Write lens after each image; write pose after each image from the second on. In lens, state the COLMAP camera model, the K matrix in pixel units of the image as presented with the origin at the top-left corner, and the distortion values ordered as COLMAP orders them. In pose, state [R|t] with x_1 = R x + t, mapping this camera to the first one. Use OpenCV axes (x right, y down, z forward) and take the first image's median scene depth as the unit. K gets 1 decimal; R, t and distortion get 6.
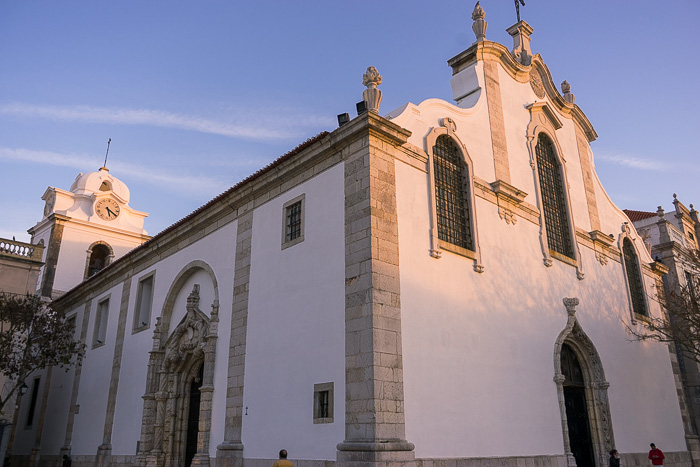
lens RADIAL K [[563.1, 0, 350.0], [0, 563.1, 233.5], [0, 0, 1]] dist [-0.009636, 0.004974]
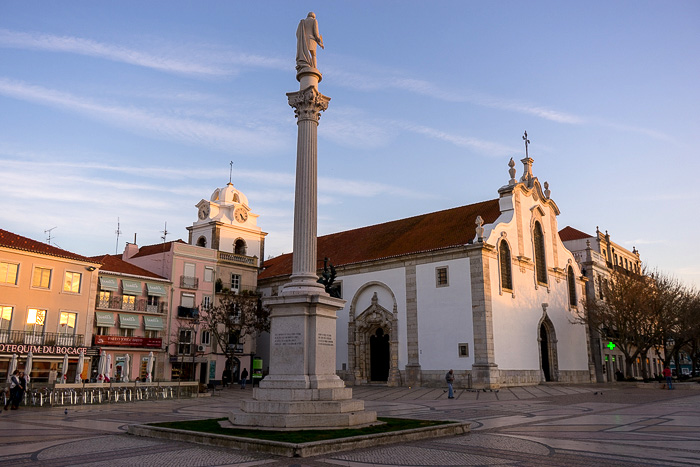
lens RADIAL K [[563.1, 0, 350.0], [0, 563.1, 233.5], [0, 0, 1]] dist [-0.009636, 0.004974]
pose [[0.994044, 0.032005, 0.104176, -0.633229], [-0.044329, 0.991996, 0.118233, -0.398271], [-0.099558, -0.122147, 0.987506, -1.121763]]
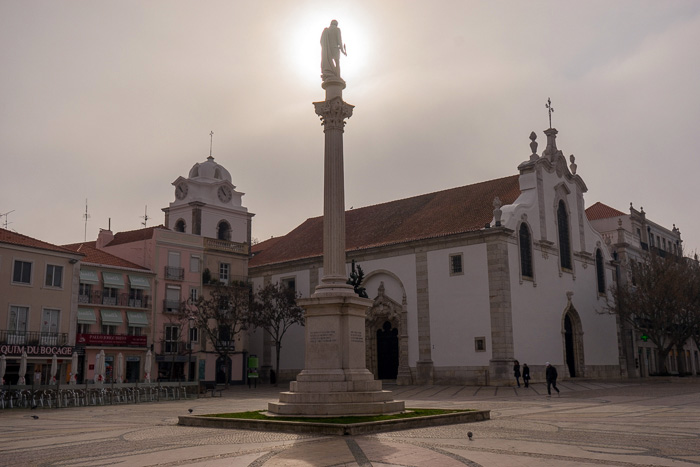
lens RADIAL K [[682.8, 0, 350.0], [0, 682.8, 233.5], [0, 0, 1]] dist [-0.000374, -0.012034]
pose [[0.992756, 0.016974, 0.118940, -0.700210], [-0.035859, 0.986710, 0.158487, -0.460399], [-0.114669, -0.161604, 0.980171, -1.305339]]
